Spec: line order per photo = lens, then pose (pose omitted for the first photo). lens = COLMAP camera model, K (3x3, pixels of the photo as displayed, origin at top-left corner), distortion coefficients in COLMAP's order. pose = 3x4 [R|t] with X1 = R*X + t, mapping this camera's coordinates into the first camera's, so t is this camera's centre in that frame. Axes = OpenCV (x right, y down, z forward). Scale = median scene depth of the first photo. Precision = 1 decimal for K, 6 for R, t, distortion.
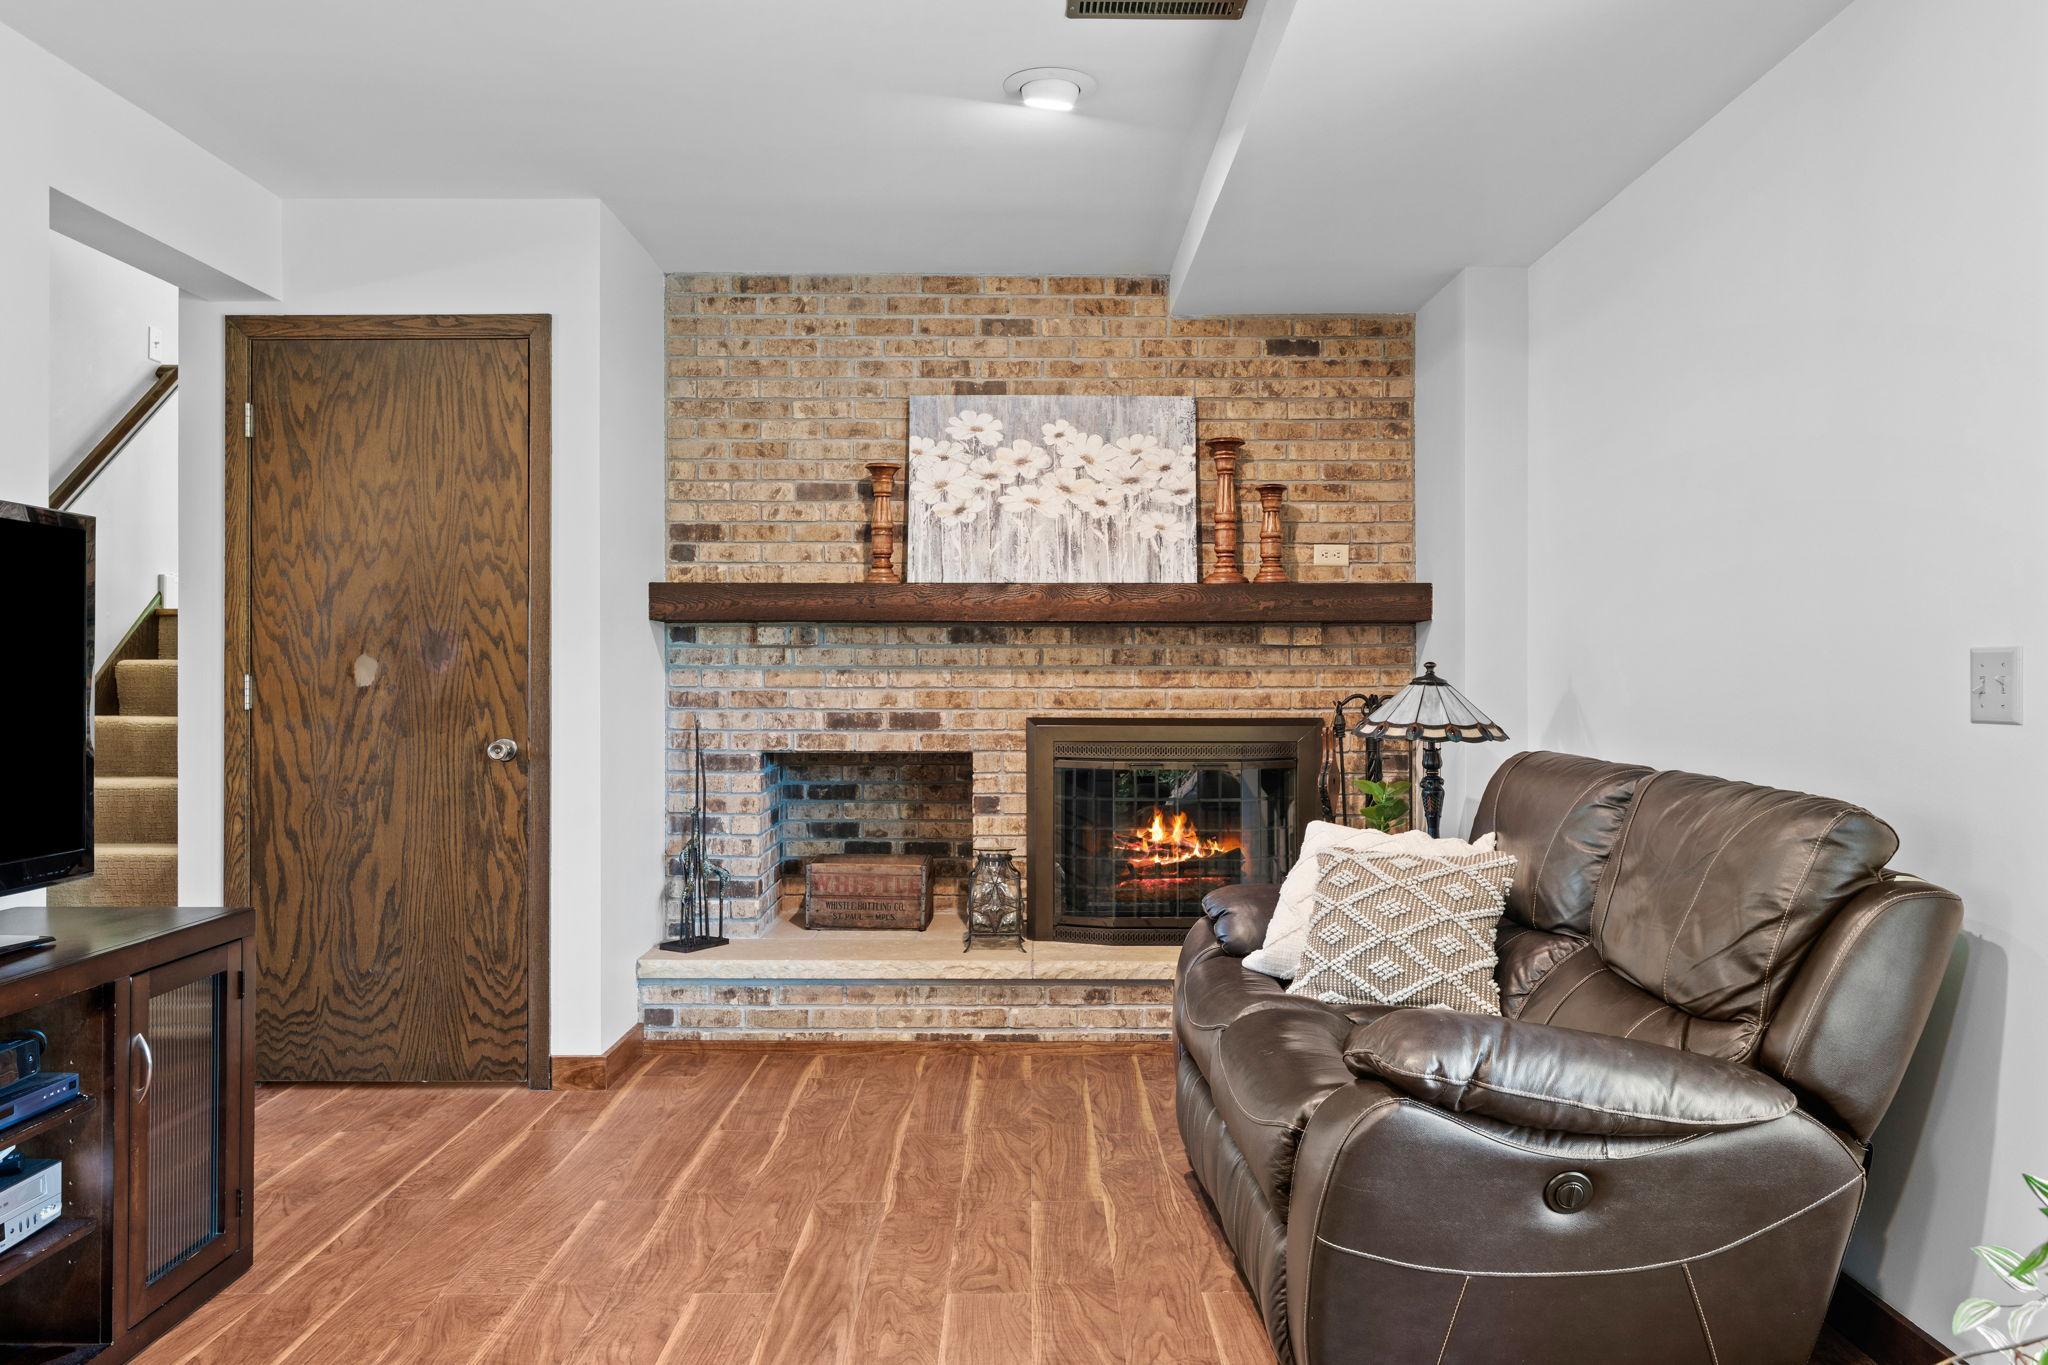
lens RADIAL K [[1652.7, 0, 1024.0], [0, 1652.7, 682.5], [0, 0, 1]] dist [-0.006493, -0.000432]
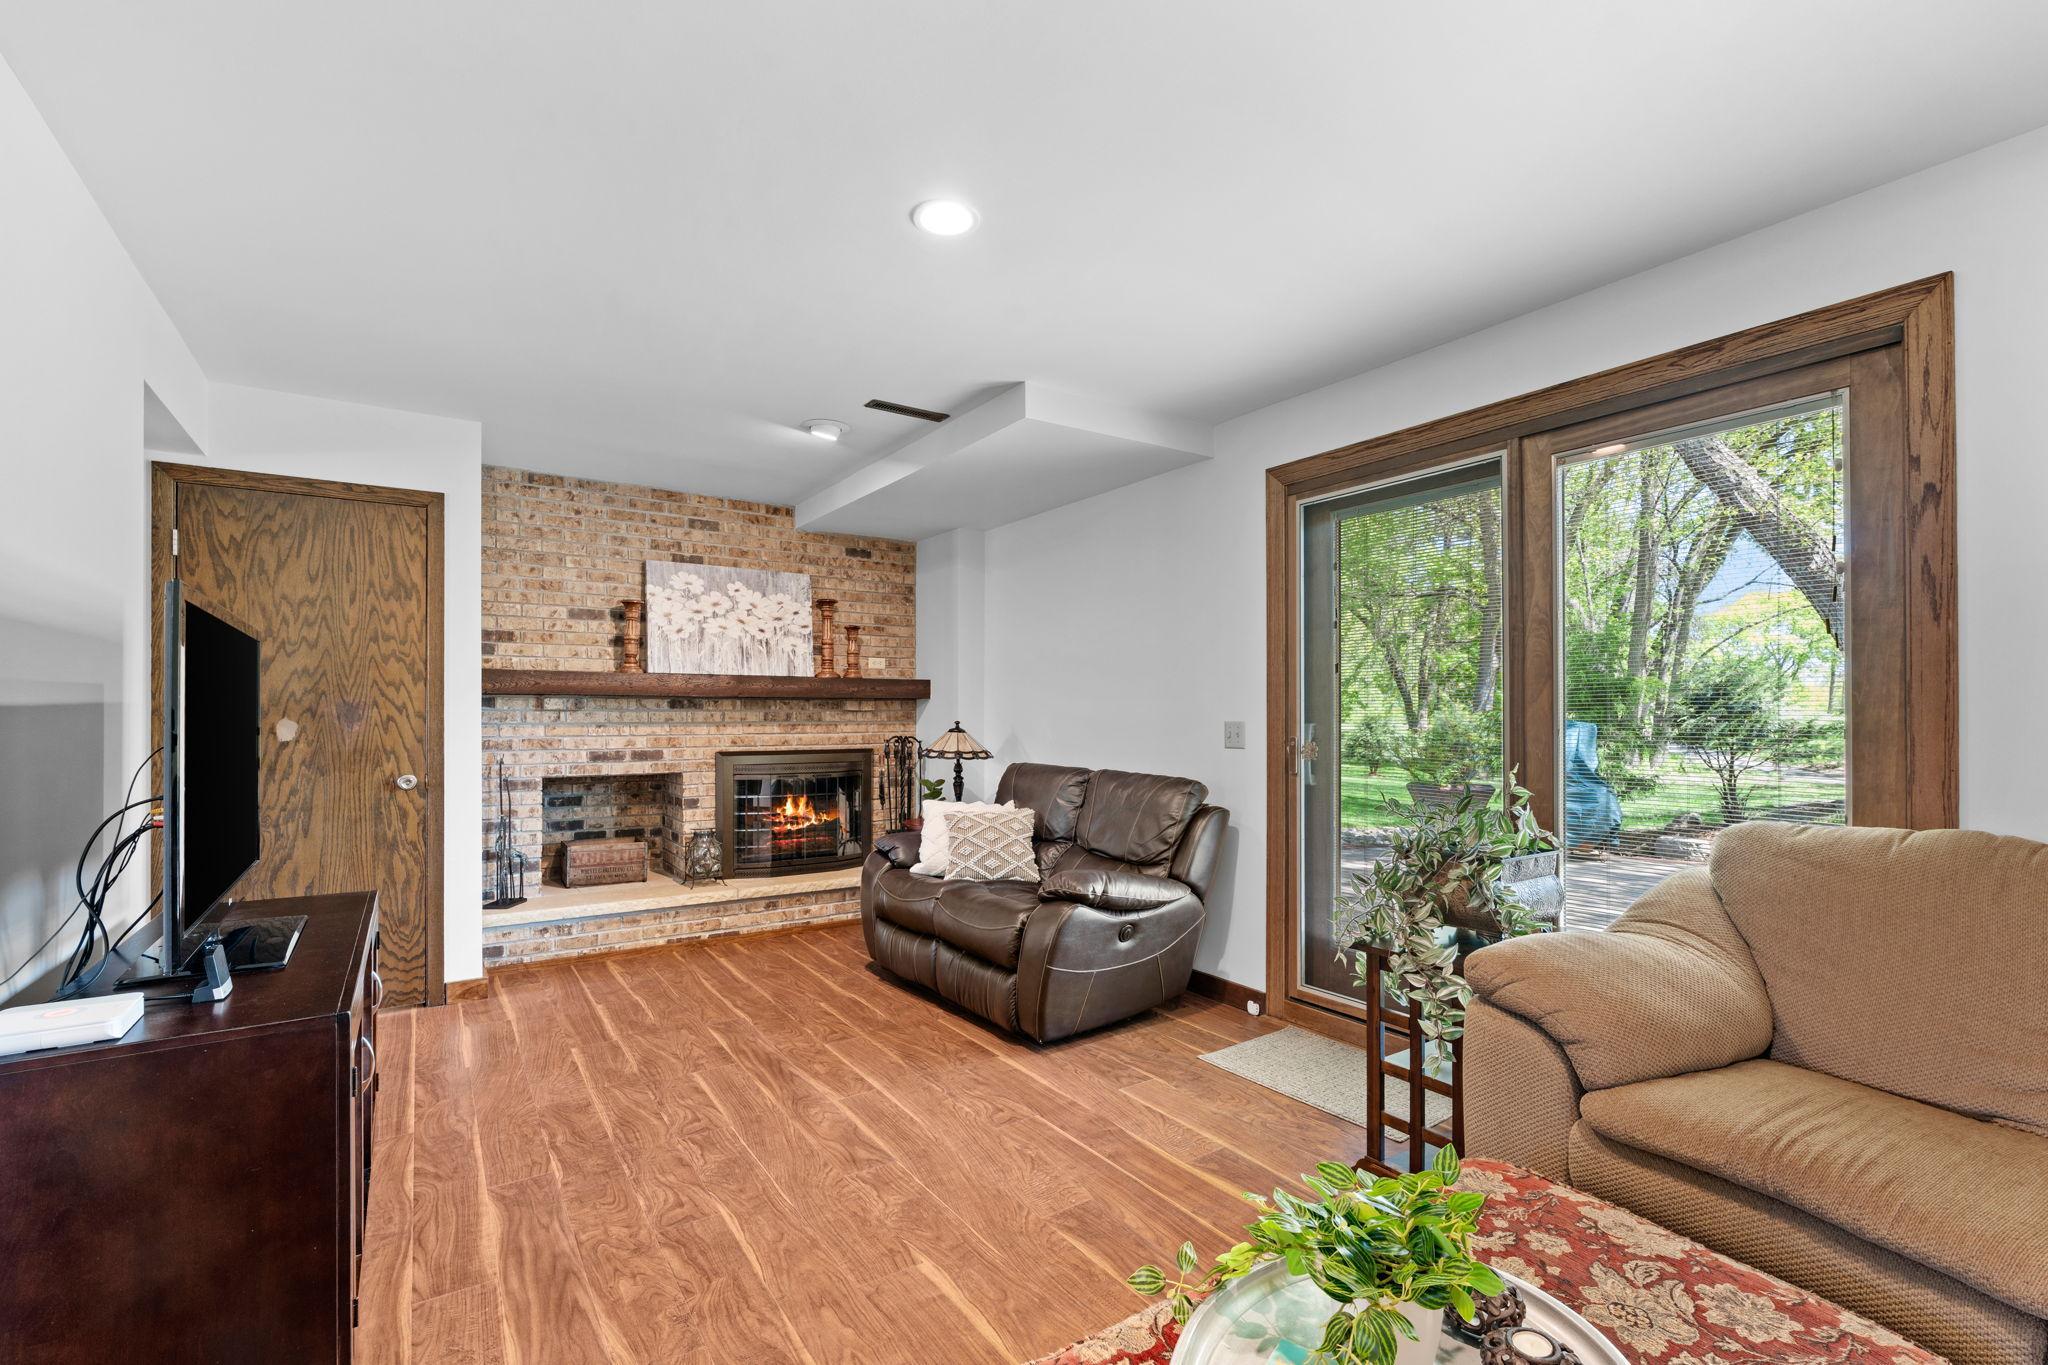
lens RADIAL K [[1403.2, 0, 1021.2], [0, 1403.2, 702.7], [0, 0, 1]] dist [-0.005104, -0.003687]
pose [[0.739538, -0.001706, 0.673113, -0.753101], [-0.001010, 0.999993, 0.003644, -0.035900], [-0.673114, -0.003375, 0.739531, -0.304039]]
